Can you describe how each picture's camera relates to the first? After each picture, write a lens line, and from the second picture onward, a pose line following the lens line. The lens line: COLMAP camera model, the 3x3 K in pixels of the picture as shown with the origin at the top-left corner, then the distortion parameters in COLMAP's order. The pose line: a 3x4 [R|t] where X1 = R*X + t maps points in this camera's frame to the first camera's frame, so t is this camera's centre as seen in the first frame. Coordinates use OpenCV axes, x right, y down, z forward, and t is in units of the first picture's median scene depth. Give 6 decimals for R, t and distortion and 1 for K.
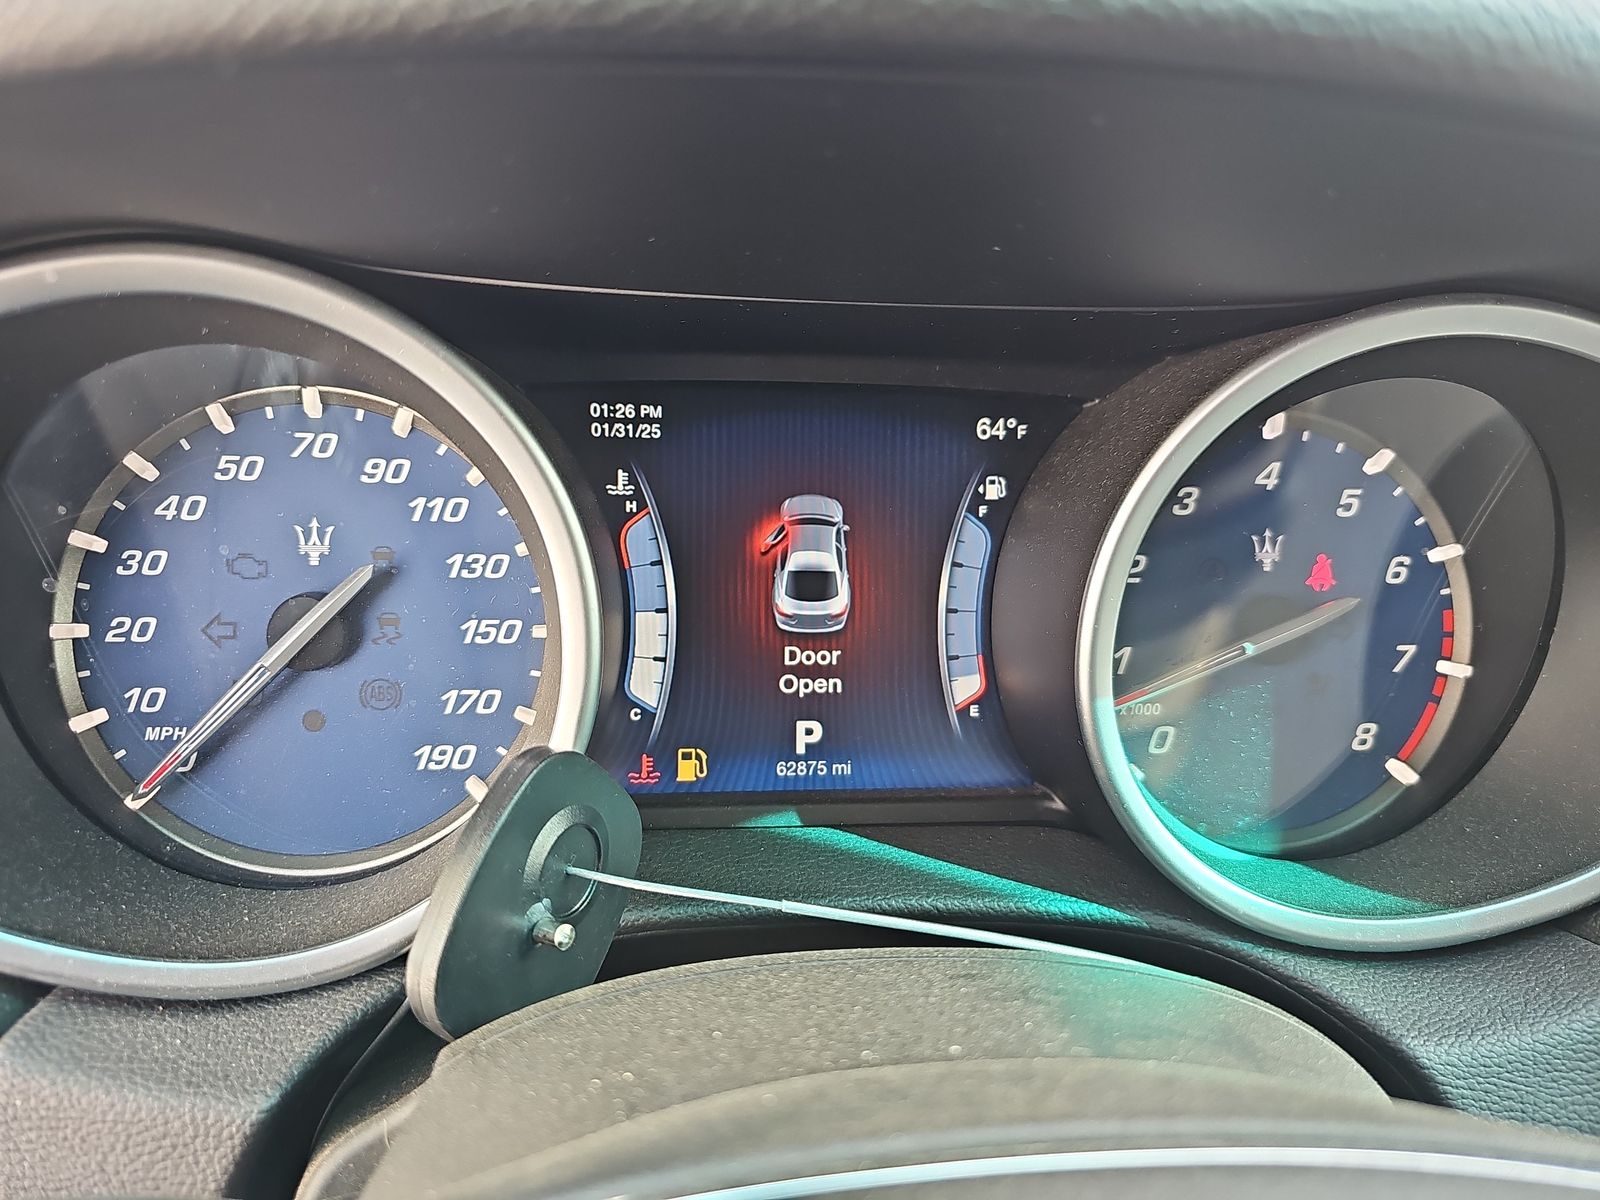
lens RADIAL K [[1095.1, 0, 802.4], [0, 1095.1, 594.0], [0, 0, 1]] dist [-0.001092, -0.004284]
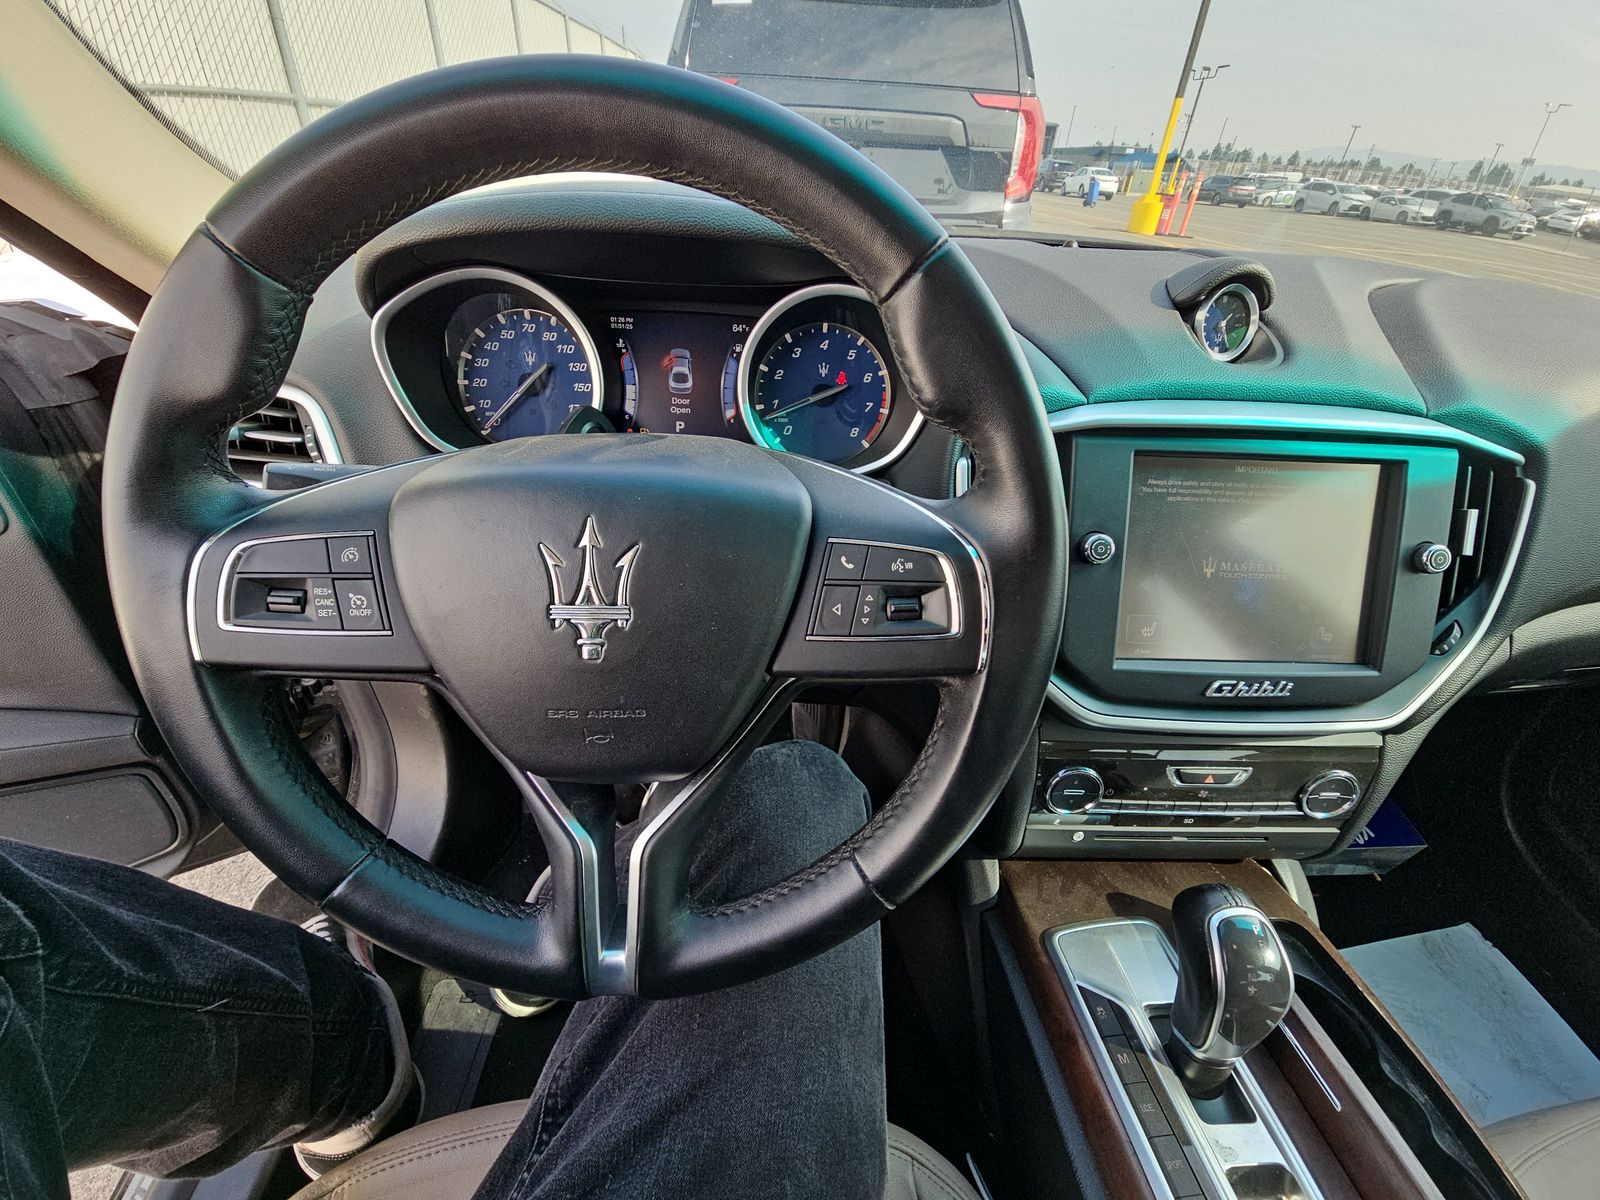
lens RADIAL K [[652.8, 0, 800.7], [0, 652.8, 609.3], [0, 0, 1]] dist [0.002047, -0.007394]
pose [[0.997998, 0.035052, -0.052636, 0.503707], [-0.025020, 0.983274, 0.180408, 0.316935], [0.058080, -0.178730, 0.982182, -1.033223]]
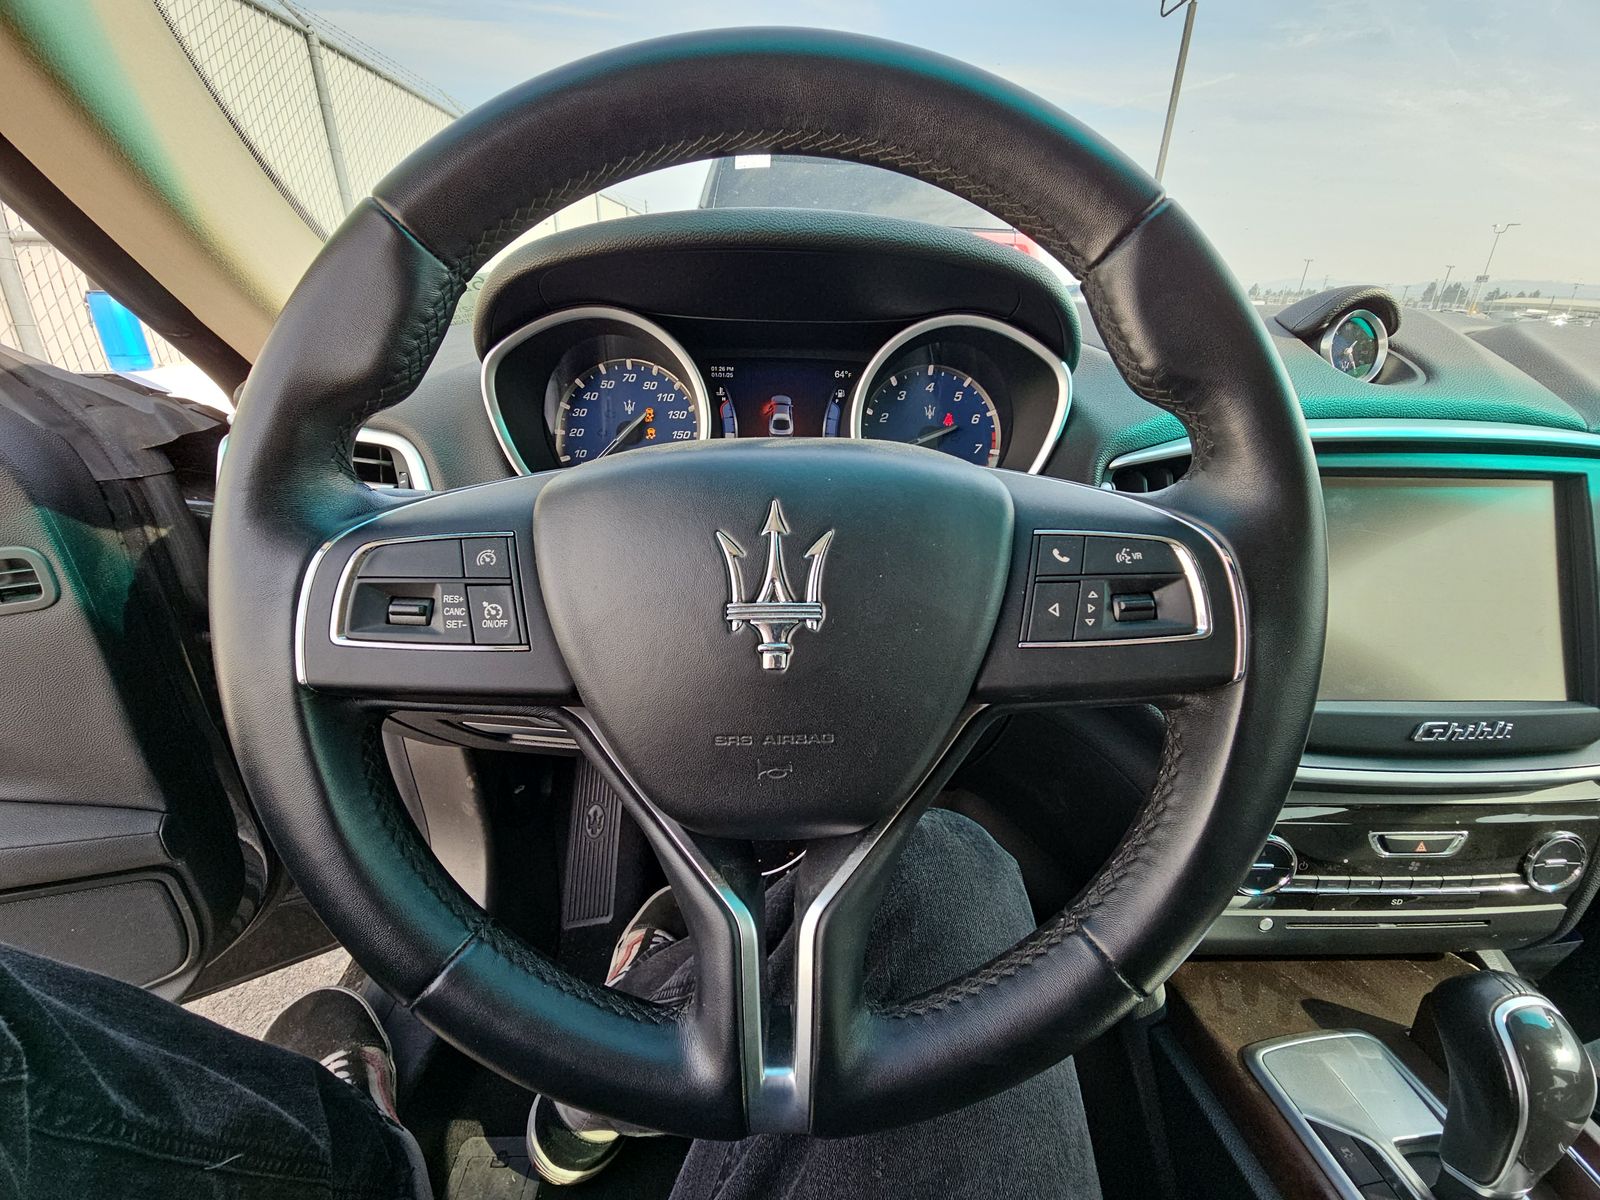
lens RADIAL K [[652.8, 0, 794.2], [0, 652.8, 608.7], [0, 0, 1]] dist [0.002047, -0.007394]
pose [[0.997277, 0.000363, -0.073742, 0.188583], [0.000208, 0.999970, 0.007729, 0.517601], [0.073742, -0.007723, 0.997247, -0.889239]]
